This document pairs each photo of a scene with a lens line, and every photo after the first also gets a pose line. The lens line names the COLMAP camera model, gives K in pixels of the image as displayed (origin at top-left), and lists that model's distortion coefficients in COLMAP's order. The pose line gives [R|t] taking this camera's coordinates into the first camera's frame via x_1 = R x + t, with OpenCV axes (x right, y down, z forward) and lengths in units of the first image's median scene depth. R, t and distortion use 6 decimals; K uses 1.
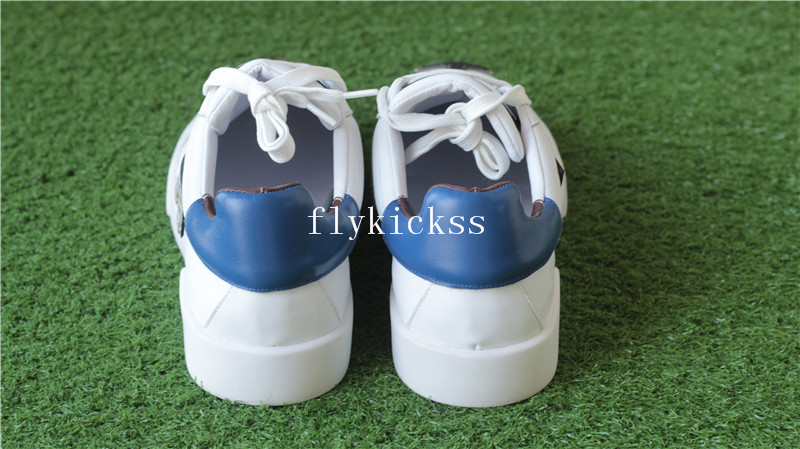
lens RADIAL K [[1961.4, 0, 391.3], [0, 1961.4, 241.9], [0, 0, 1]] dist [-0.104658, 0.000000]
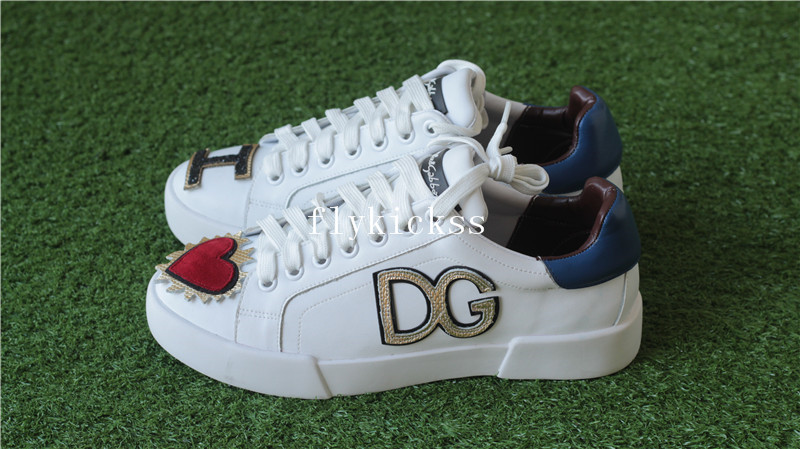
lens RADIAL K [[1961.4, 0, 396.6], [0, 1961.4, 229.9], [0, 0, 1]] dist [-0.104658, 0.000000]
pose [[0.998930, 0.027101, -0.037468, 0.040821], [-0.024563, 0.997478, 0.066596, -0.065914], [0.039178, -0.065605, 0.997076, -0.162057]]
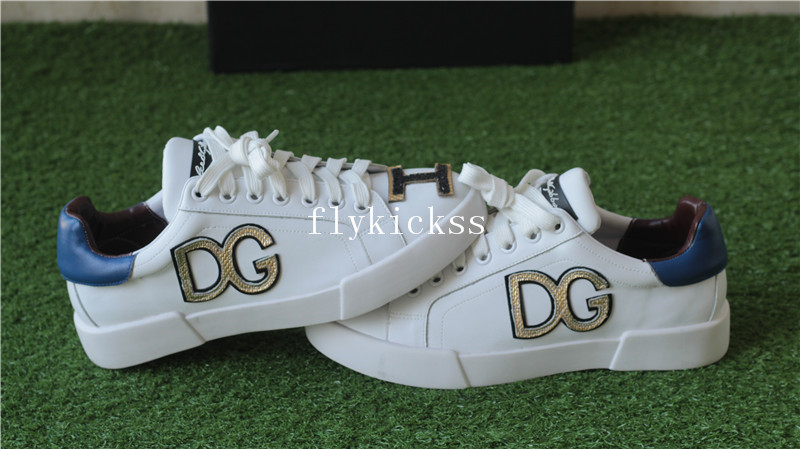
lens RADIAL K [[1961.4, 0, 399.3], [0, 1961.4, 261.2], [0, 0, 1]] dist [-0.104658, 0.000000]
pose [[0.999865, -0.014782, 0.007204, -0.023127], [0.015266, 0.997251, -0.072509, 0.068983], [-0.006112, 0.072609, 0.997342, -0.296858]]
